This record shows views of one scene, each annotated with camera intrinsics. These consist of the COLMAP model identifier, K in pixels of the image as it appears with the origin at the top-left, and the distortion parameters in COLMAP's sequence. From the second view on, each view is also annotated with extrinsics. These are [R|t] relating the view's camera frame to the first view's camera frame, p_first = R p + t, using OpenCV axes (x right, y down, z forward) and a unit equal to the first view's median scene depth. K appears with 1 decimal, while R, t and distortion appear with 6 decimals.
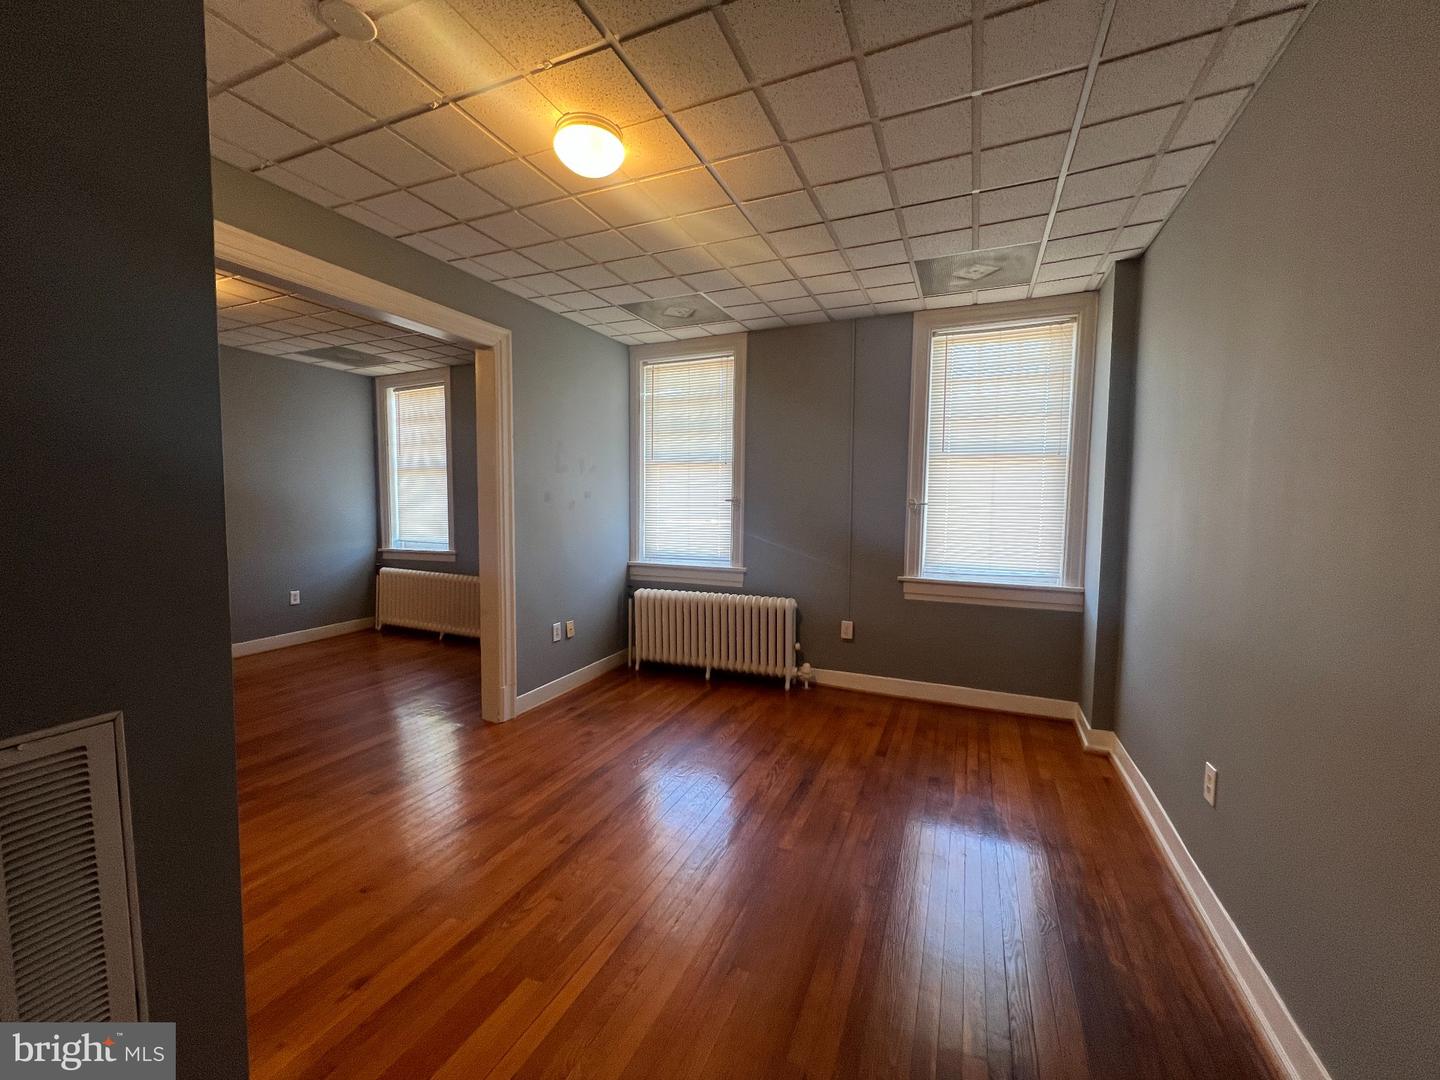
lens RADIAL K [[575.7, 0, 726.8], [0, 575.7, 535.8], [0, 0, 1]] dist [0.000859, 0.000457]
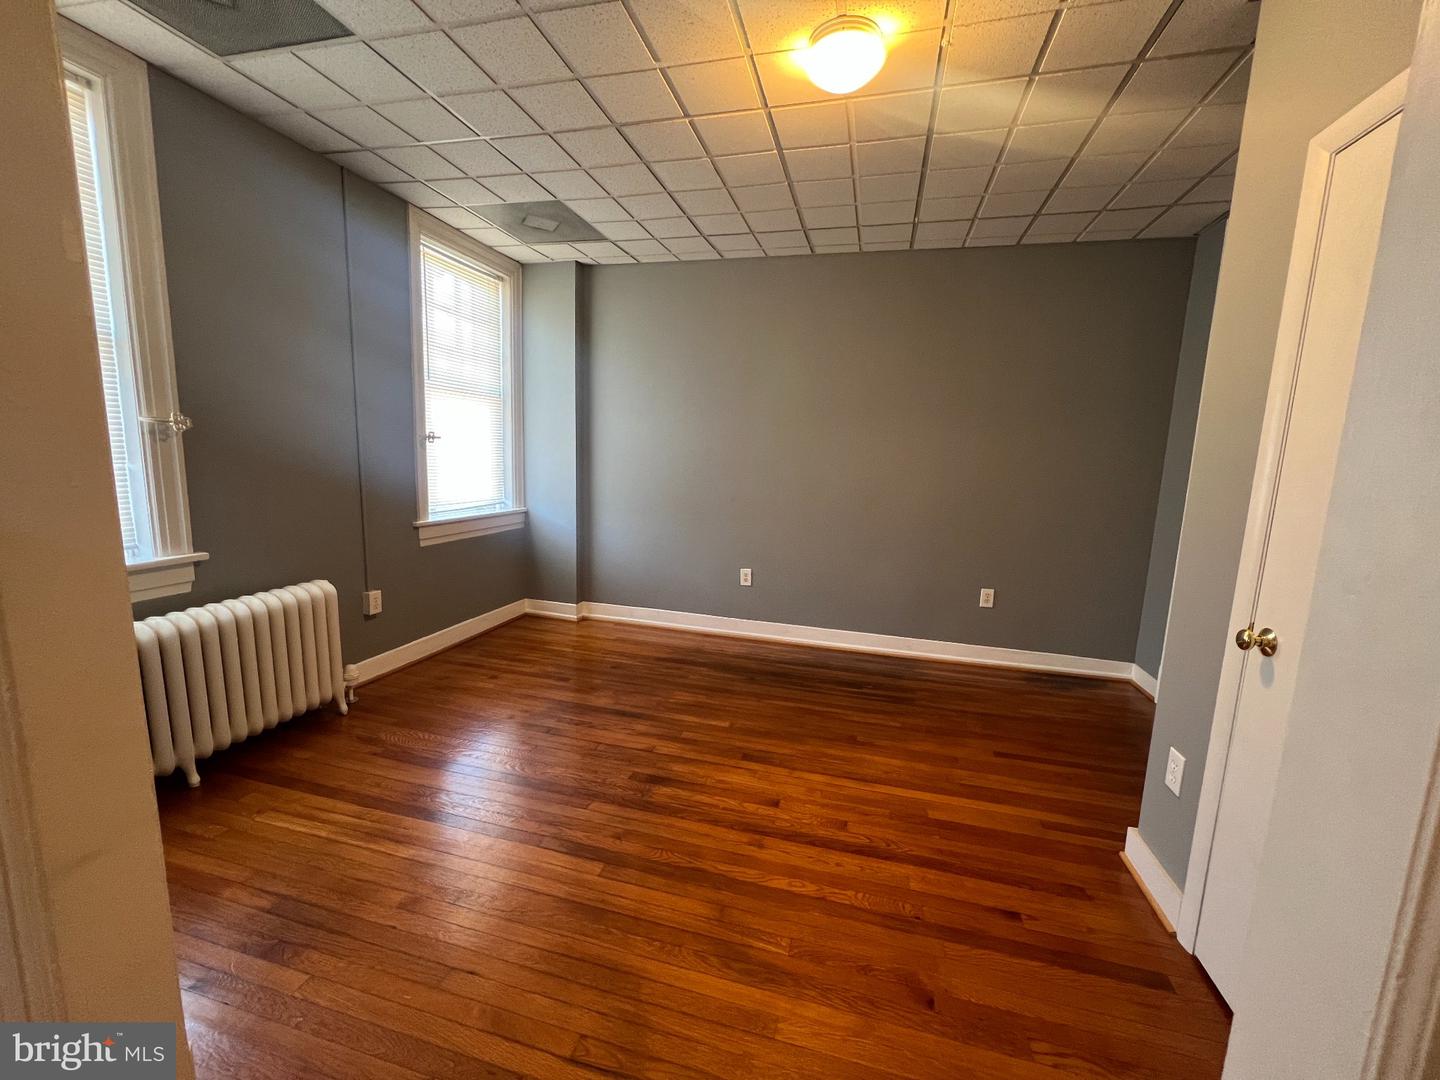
lens RADIAL K [[575.7, 0, 714.5], [0, 575.7, 536.6], [0, 0, 1]] dist [0.000859, 0.000457]
pose [[-0.133449, -0.158328, 0.978327, -0.629503], [0.020388, 0.986509, 0.162433, -0.040145], [-0.990846, 0.041623, -0.128421, 0.696999]]
